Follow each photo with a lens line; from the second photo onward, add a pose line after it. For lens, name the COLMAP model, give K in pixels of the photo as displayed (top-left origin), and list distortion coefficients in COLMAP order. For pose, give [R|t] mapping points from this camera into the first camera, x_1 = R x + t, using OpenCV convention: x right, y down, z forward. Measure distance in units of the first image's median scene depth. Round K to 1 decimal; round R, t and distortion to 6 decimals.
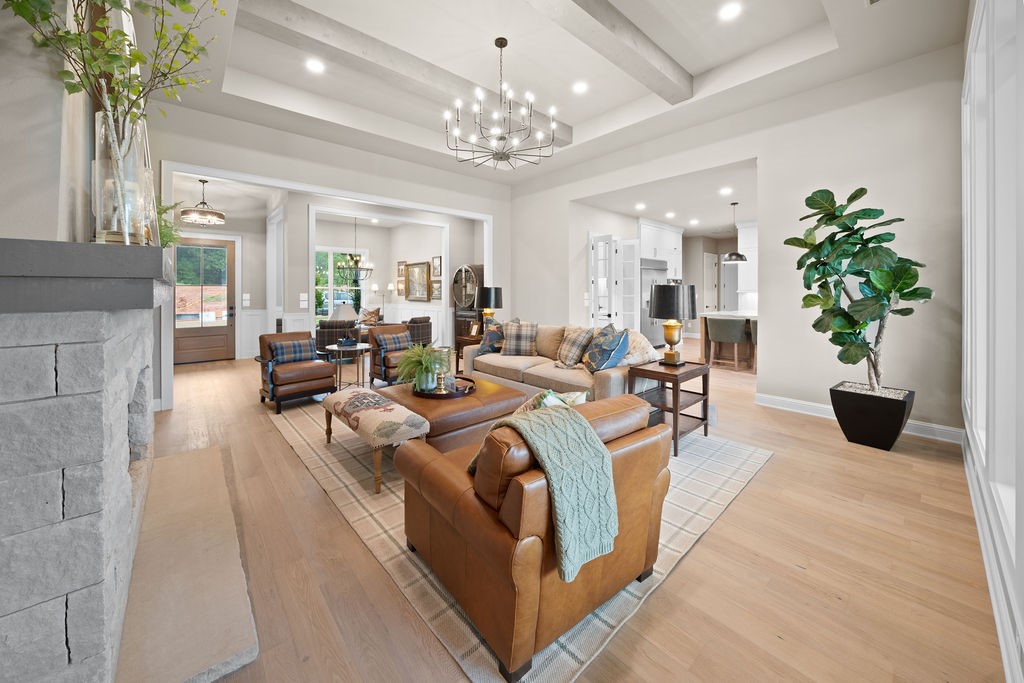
lens RADIAL K [[371.3, 0, 506.4], [0, 371.3, 297.2], [0, 0, 1]] dist [-0.001067, -0.000125]
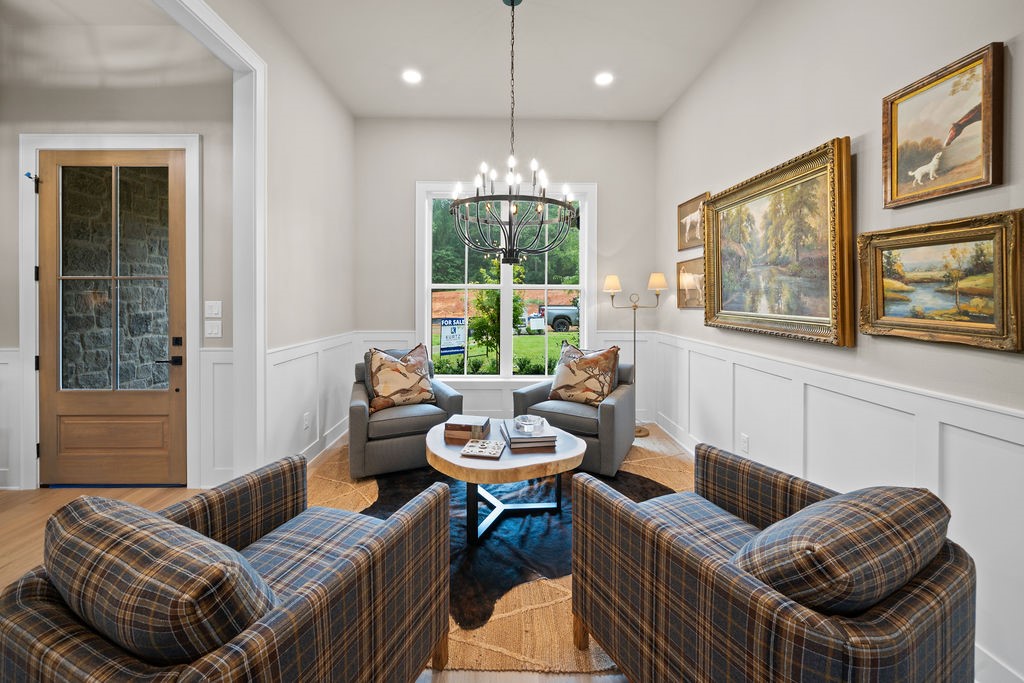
lens RADIAL K [[393.1, 0, 506.0], [0, 393.1, 295.7], [0, 0, 1]] dist [0.000080, -0.000032]
pose [[0.764013, 0.002464, -0.645196, -0.260125], [-0.013200, 0.999843, -0.011813, -0.012664], [0.645066, 0.017541, 0.763925, 0.895372]]
